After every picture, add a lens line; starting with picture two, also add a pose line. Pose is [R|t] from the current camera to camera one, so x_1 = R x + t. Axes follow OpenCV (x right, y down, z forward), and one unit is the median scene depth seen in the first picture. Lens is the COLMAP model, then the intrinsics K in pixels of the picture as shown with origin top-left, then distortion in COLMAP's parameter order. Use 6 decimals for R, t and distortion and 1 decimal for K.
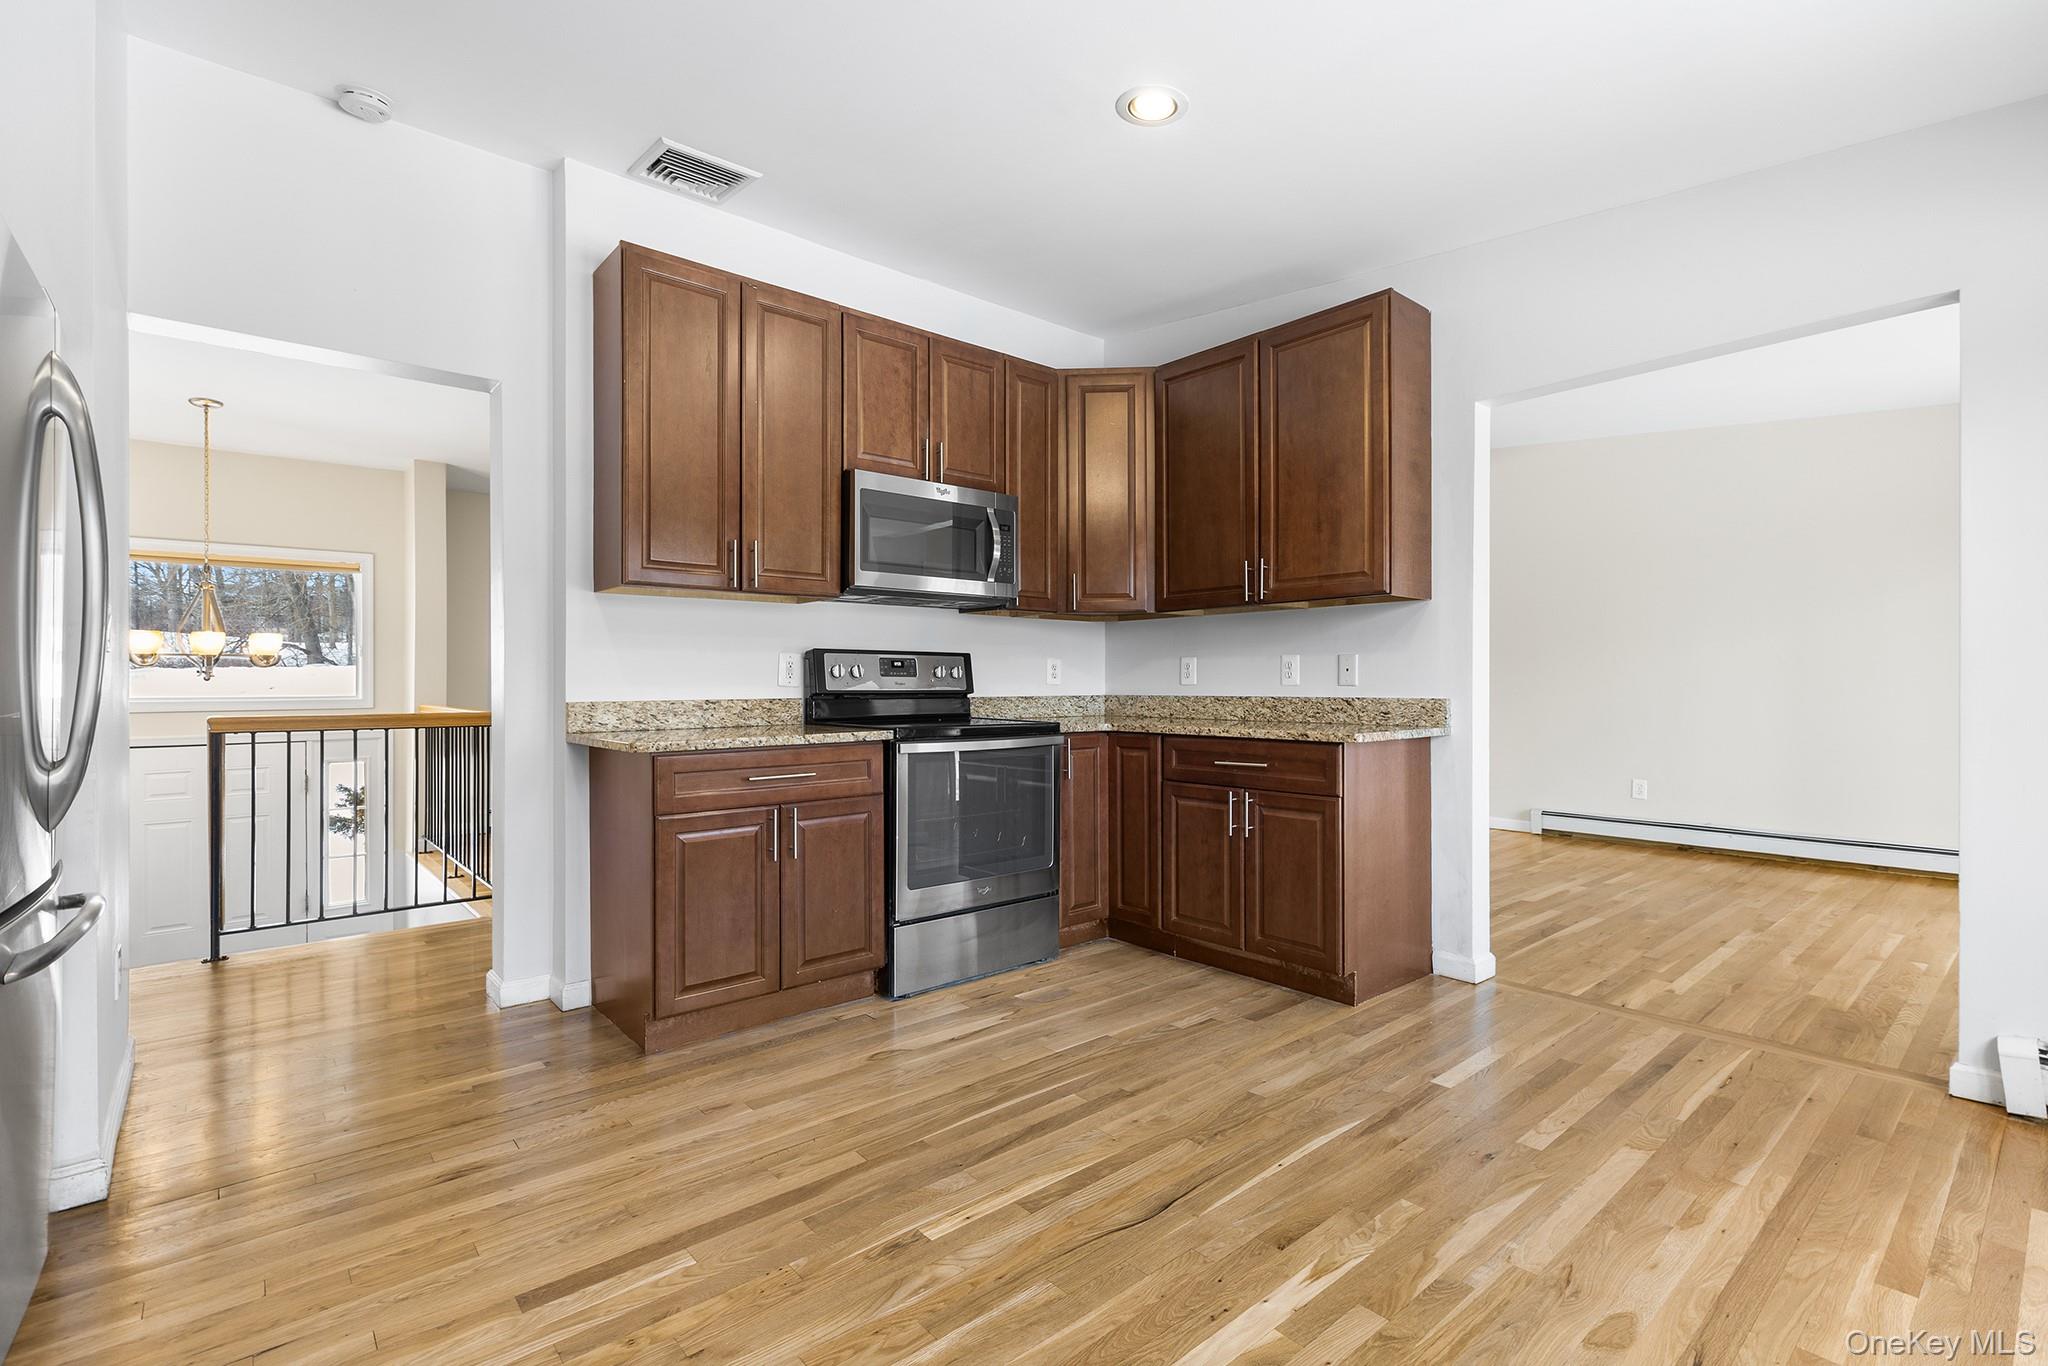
lens RADIAL K [[950.3, 0, 1014.6], [0, 950.3, 678.6], [0, 0, 1]] dist [-0.000107, -0.000011]
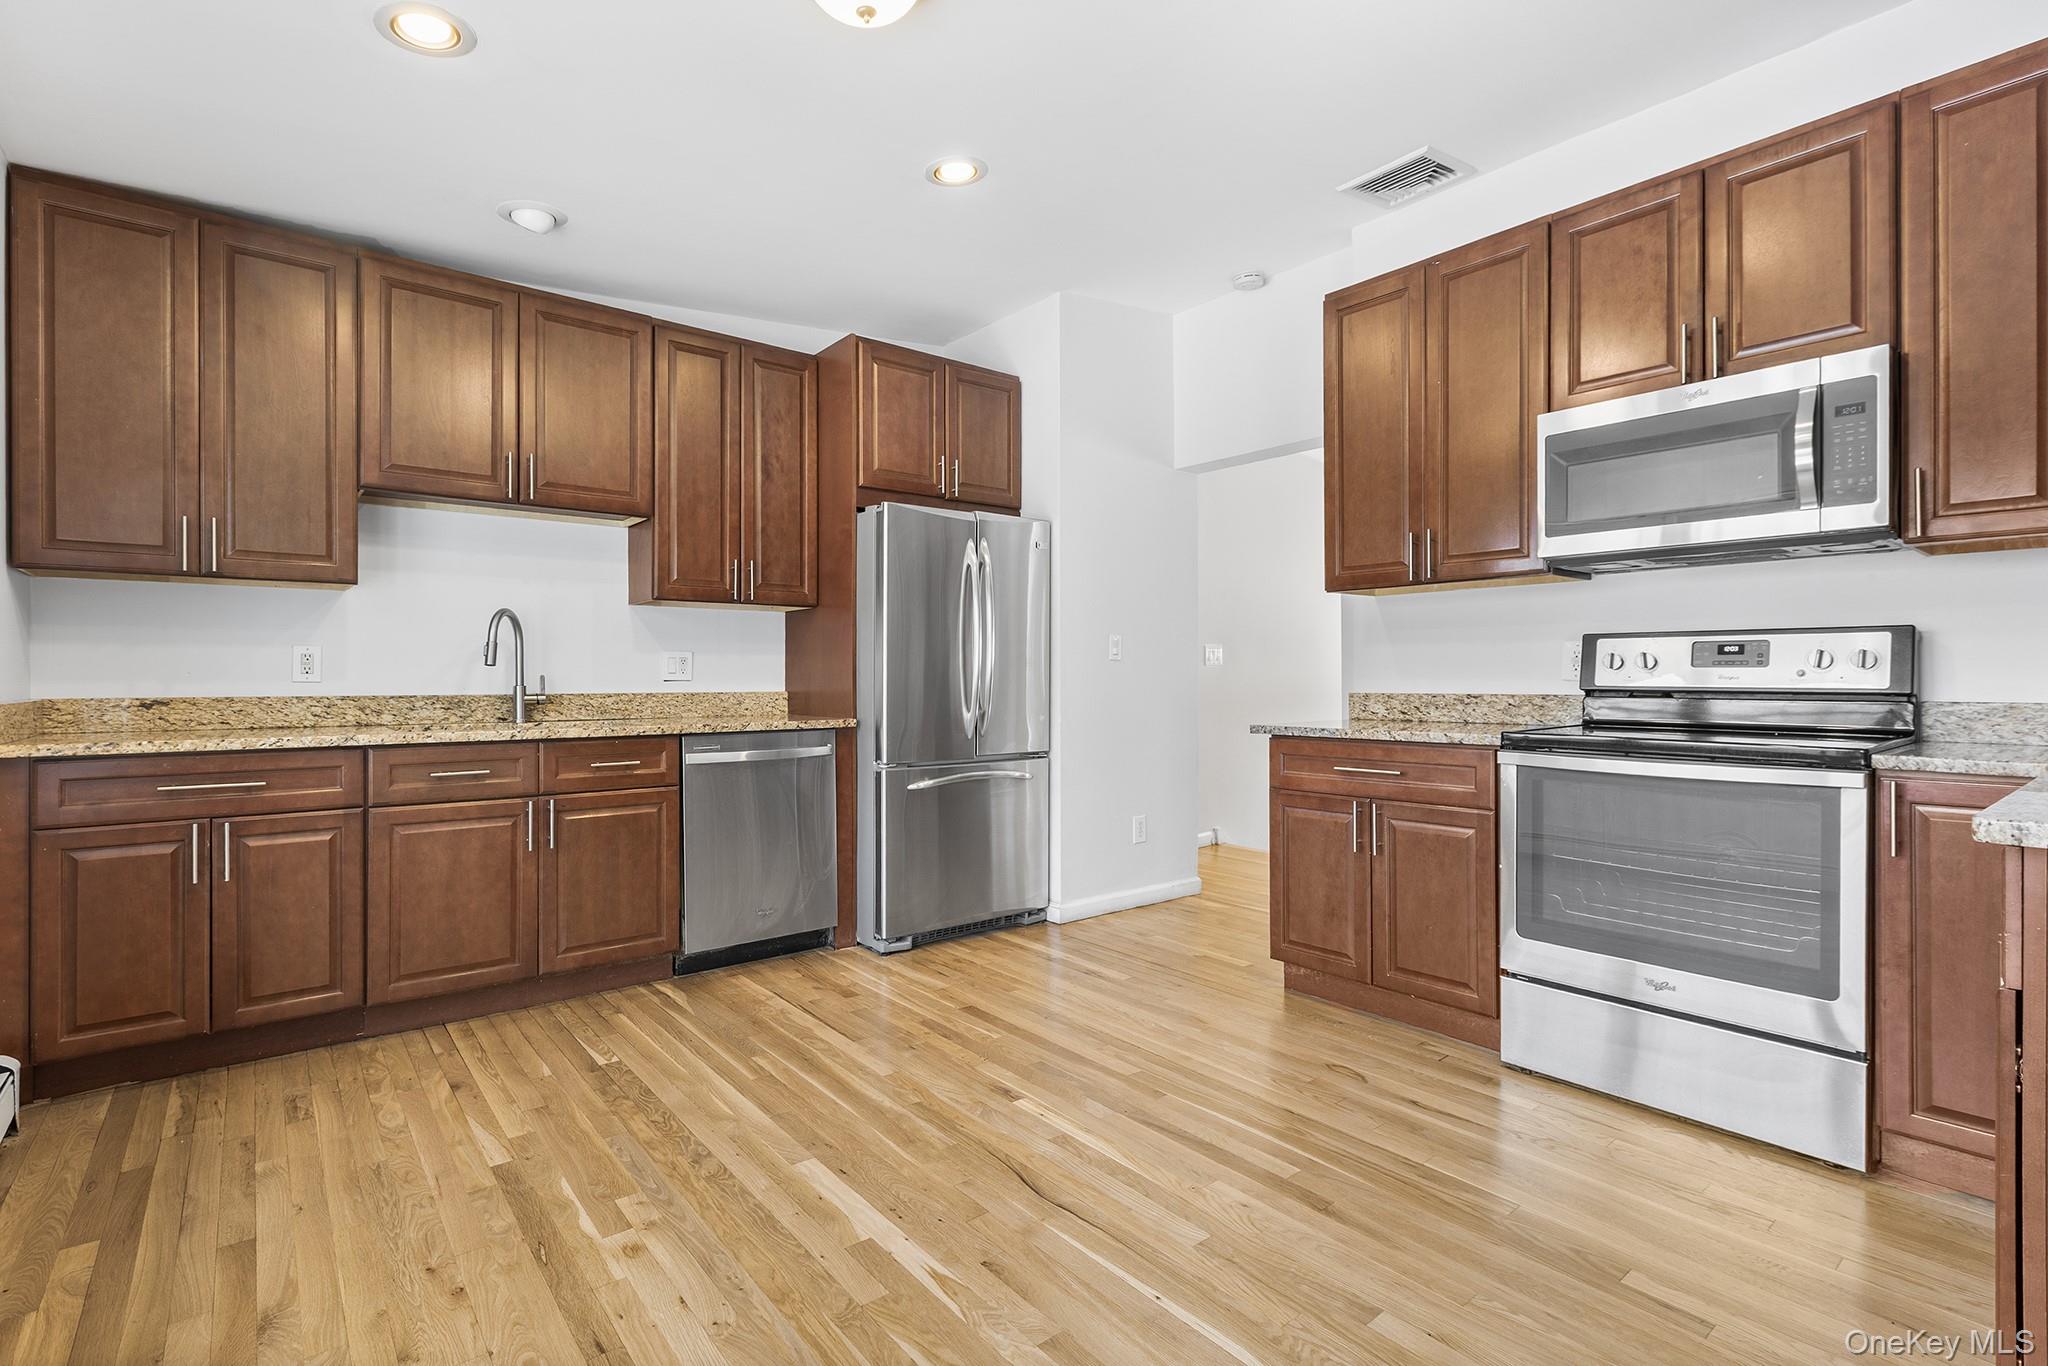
lens RADIAL K [[950.3, 0, 1004.0], [0, 950.3, 677.2], [0, 0, 1]] dist [-0.000107, -0.000011]
pose [[-0.041521, 0.002565, -0.999134, 0.701381], [0.006421, 0.999977, 0.002300, 0.000053], [0.999117, -0.006320, -0.041536, 0.599965]]
